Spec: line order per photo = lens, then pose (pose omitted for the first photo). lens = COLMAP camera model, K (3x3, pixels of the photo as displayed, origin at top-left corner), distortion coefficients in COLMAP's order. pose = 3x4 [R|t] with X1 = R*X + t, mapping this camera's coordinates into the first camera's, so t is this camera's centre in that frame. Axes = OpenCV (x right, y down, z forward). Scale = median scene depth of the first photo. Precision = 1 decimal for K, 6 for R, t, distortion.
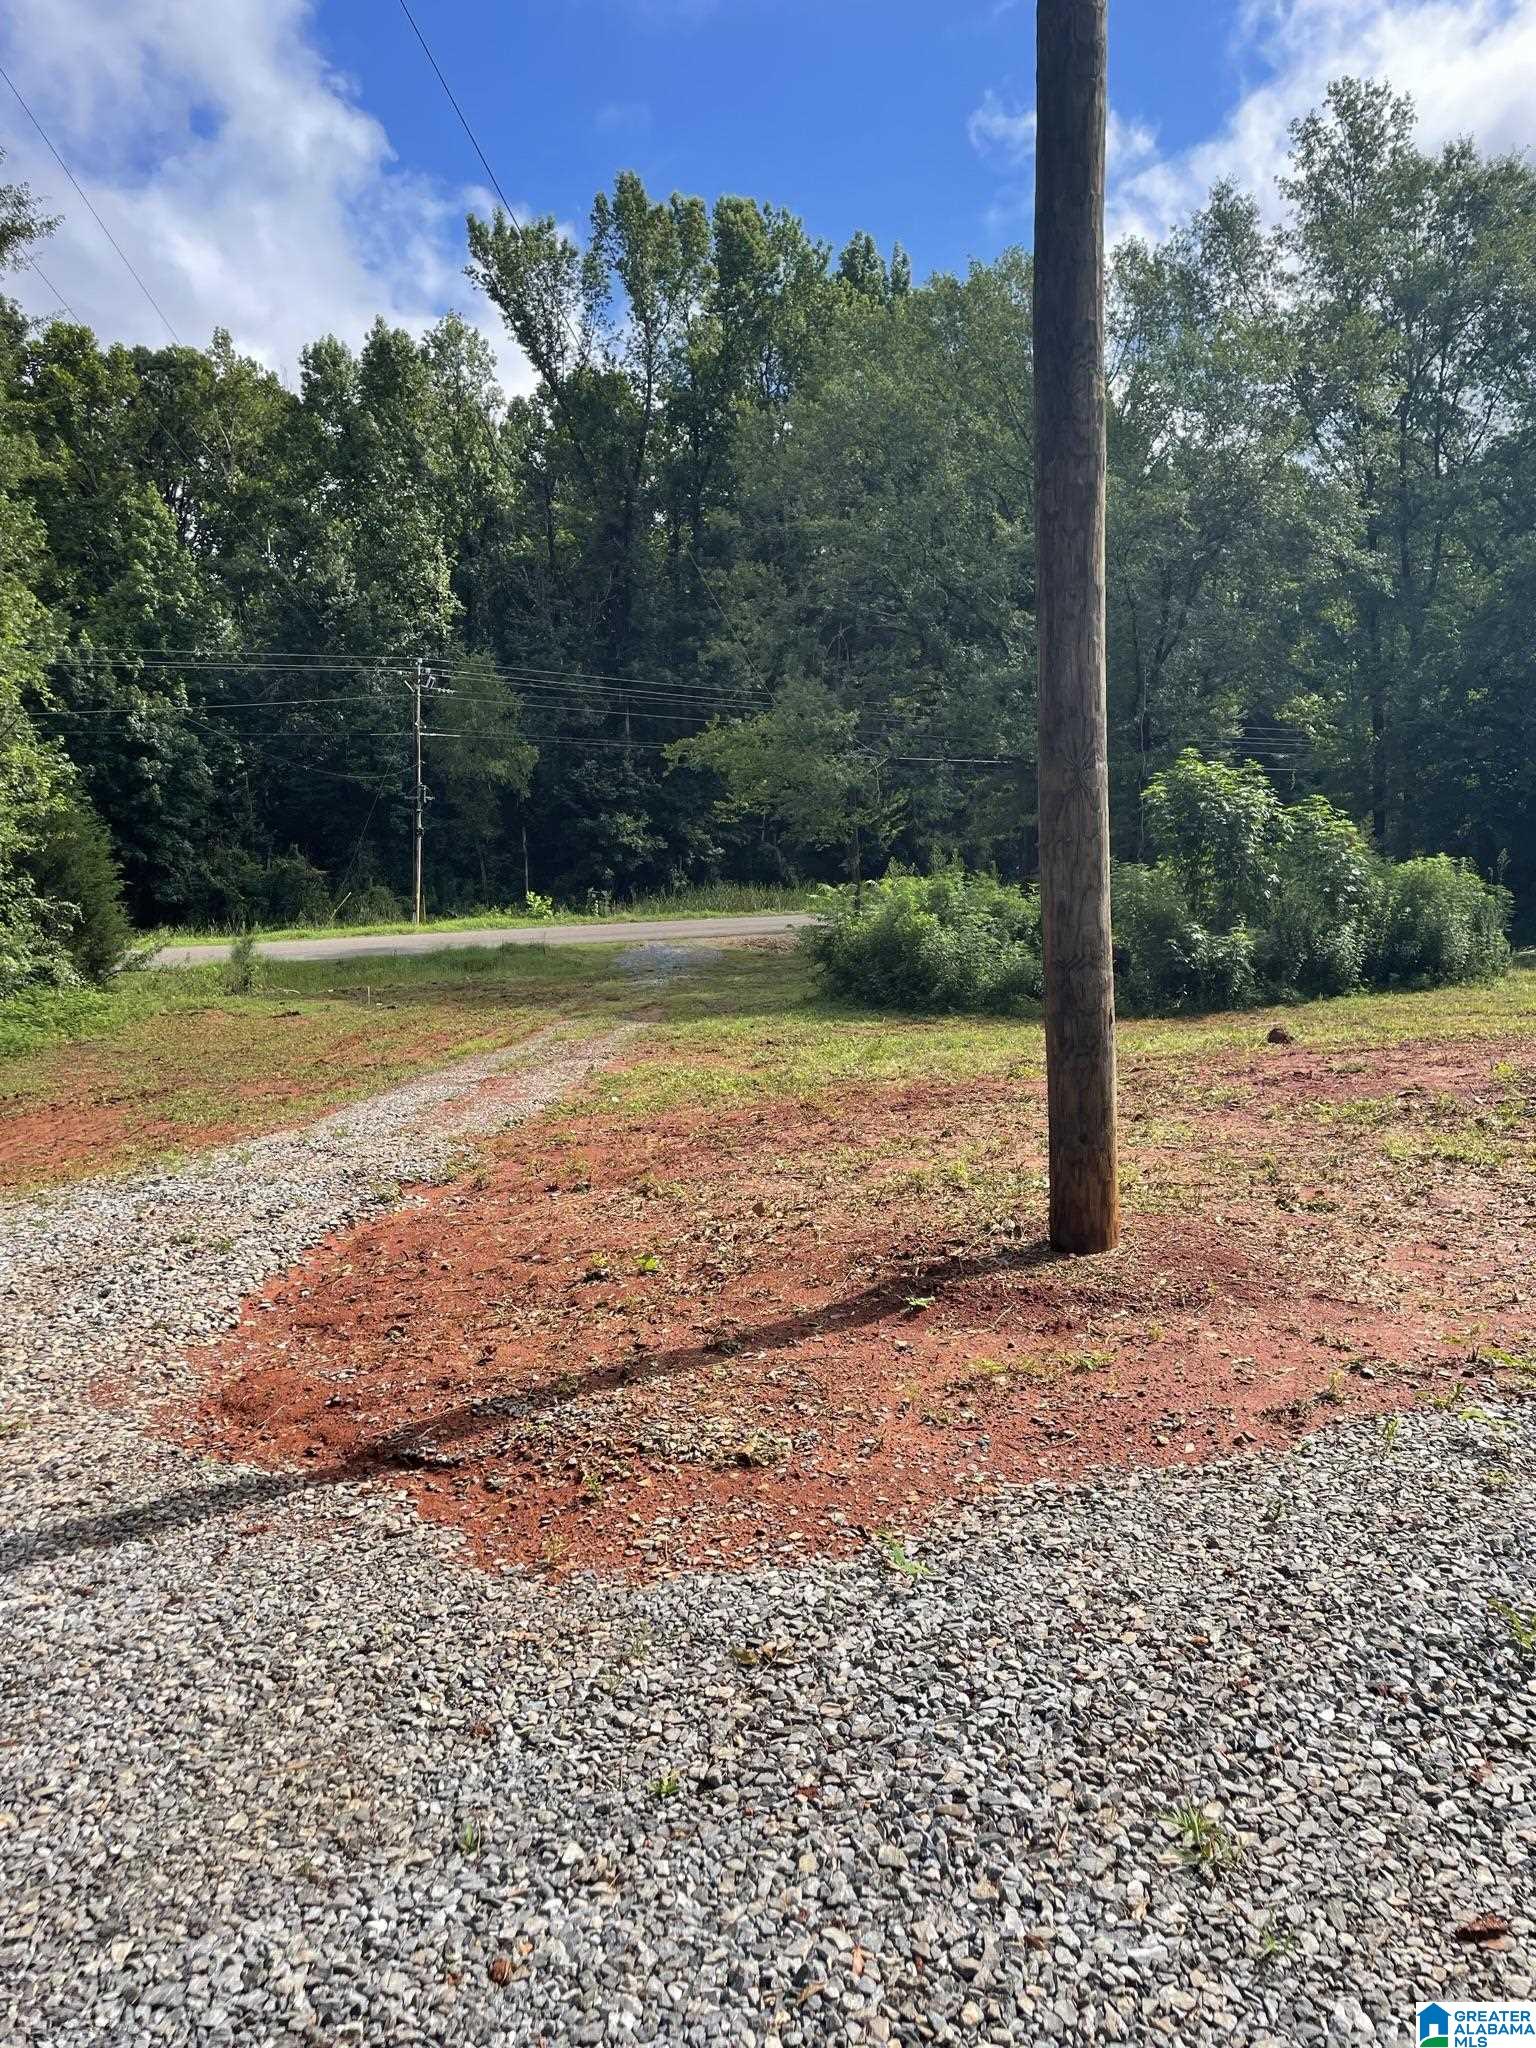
lens RADIAL K [[1541.7, 0, 813.2], [0, 1541.7, 1018.1], [0, 0, 1]] dist [0.093225, -0.112596]
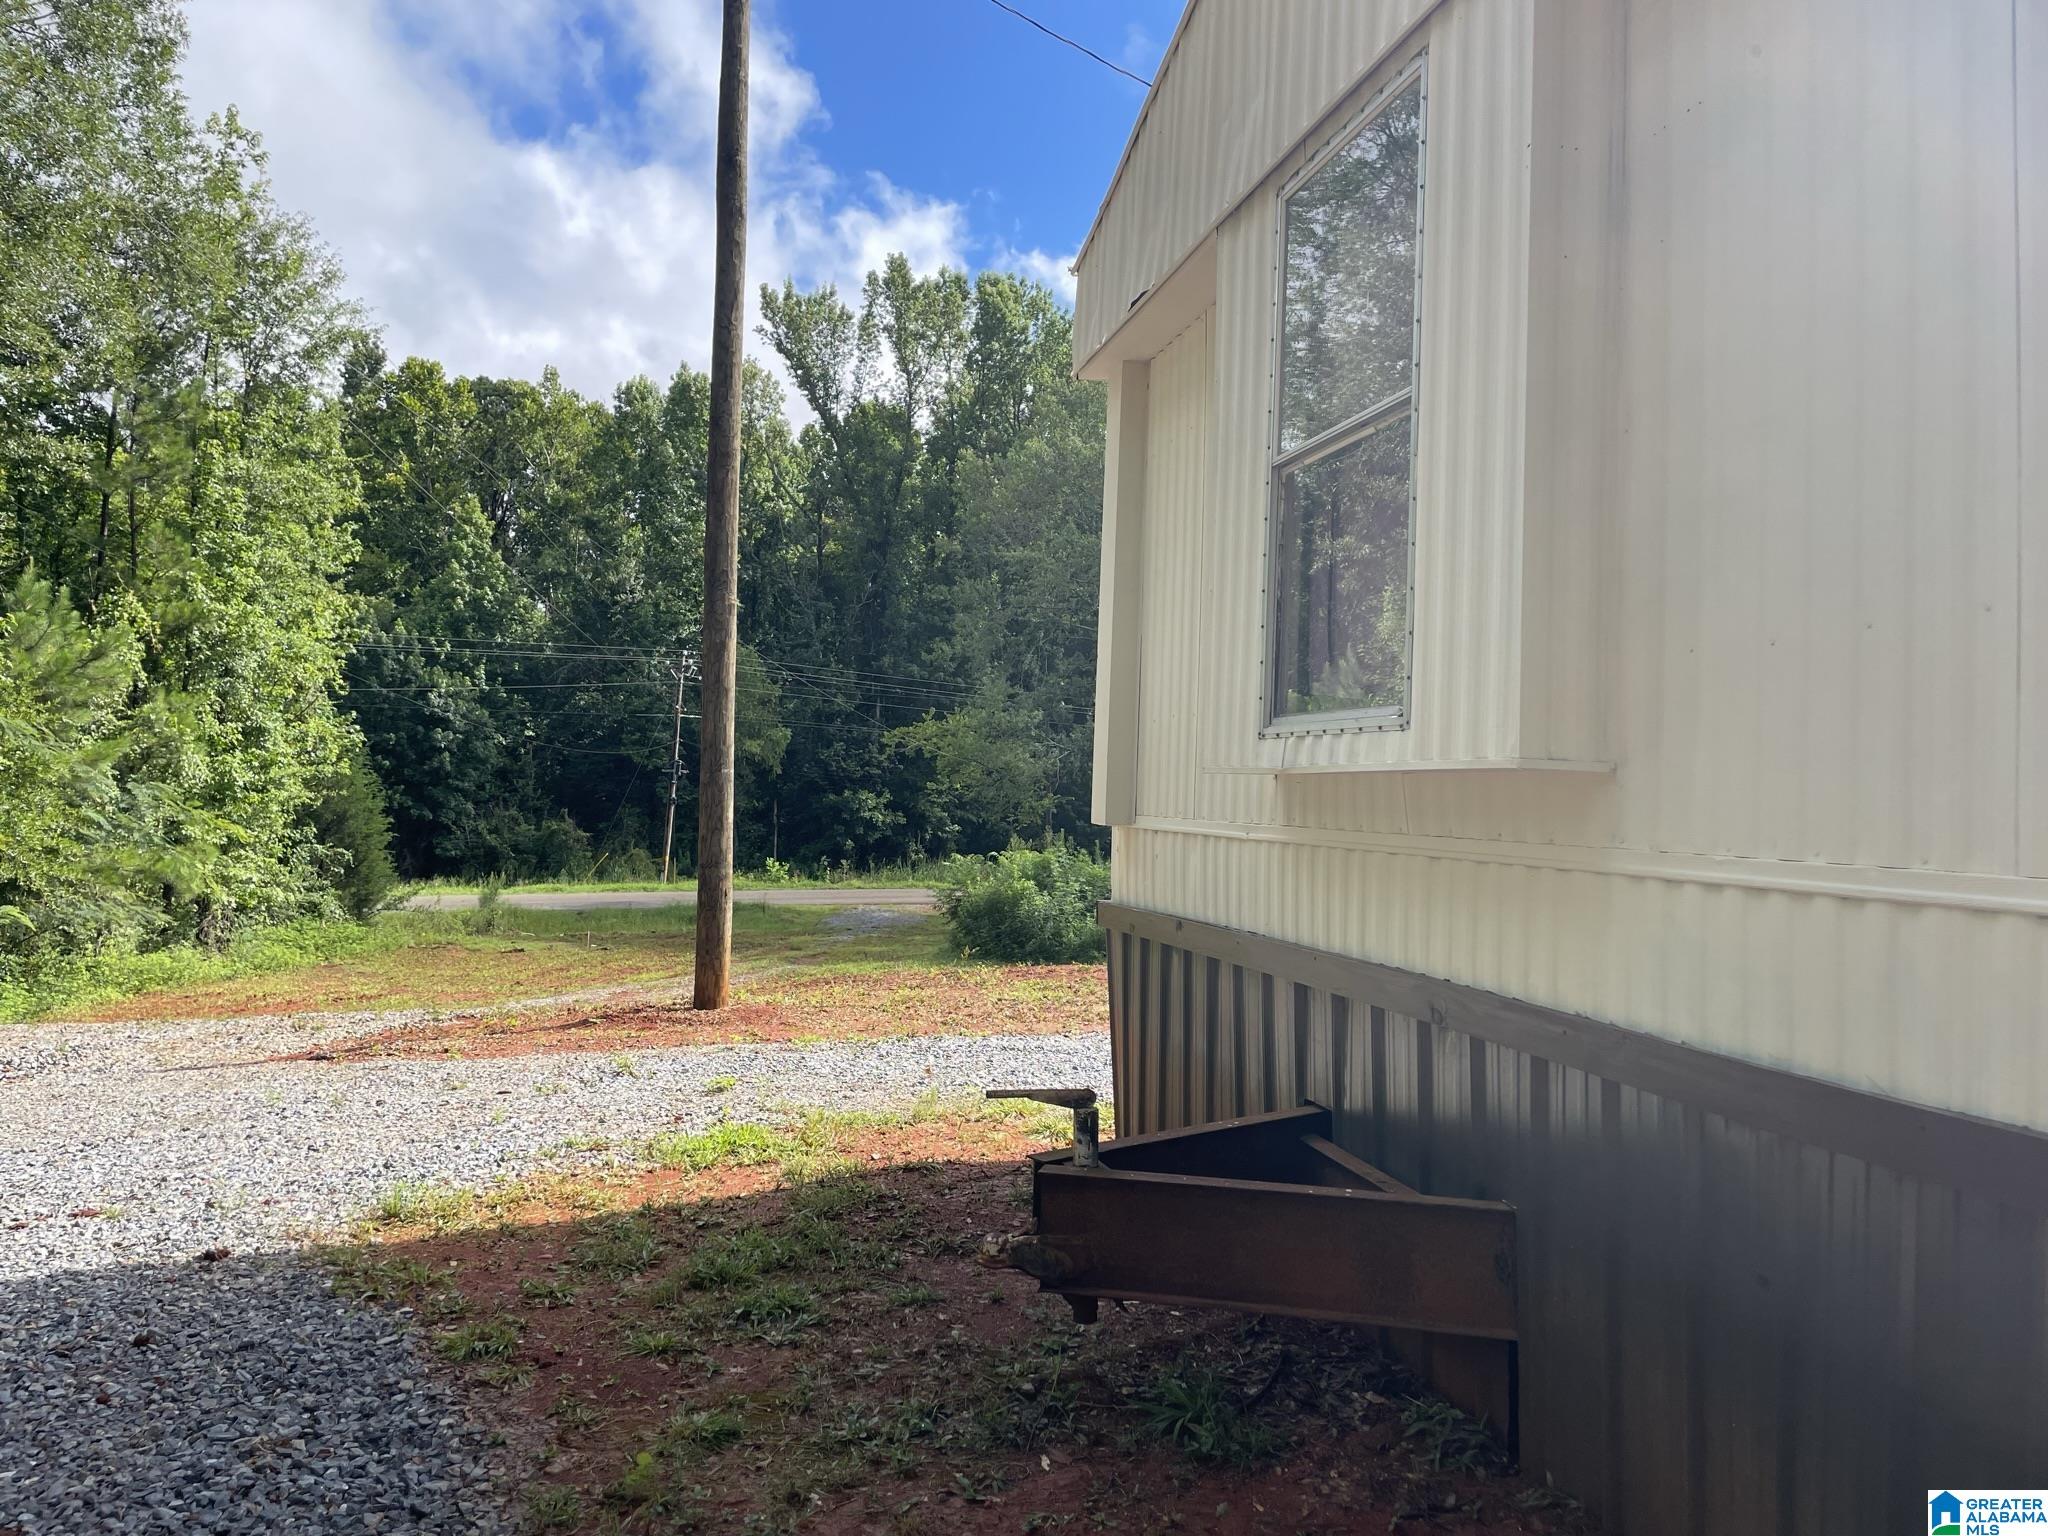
lens RADIAL K [[1541.5, 0, 1056.1], [0, 1541.5, 768.3], [0, 0, 1]] dist [0.089640, -0.146144]
pose [[0.998445, 0.035947, -0.042614, 0.062680], [-0.041928, 0.987950, -0.148984, 0.010531], [0.036745, 0.150539, 0.987921, -0.088331]]
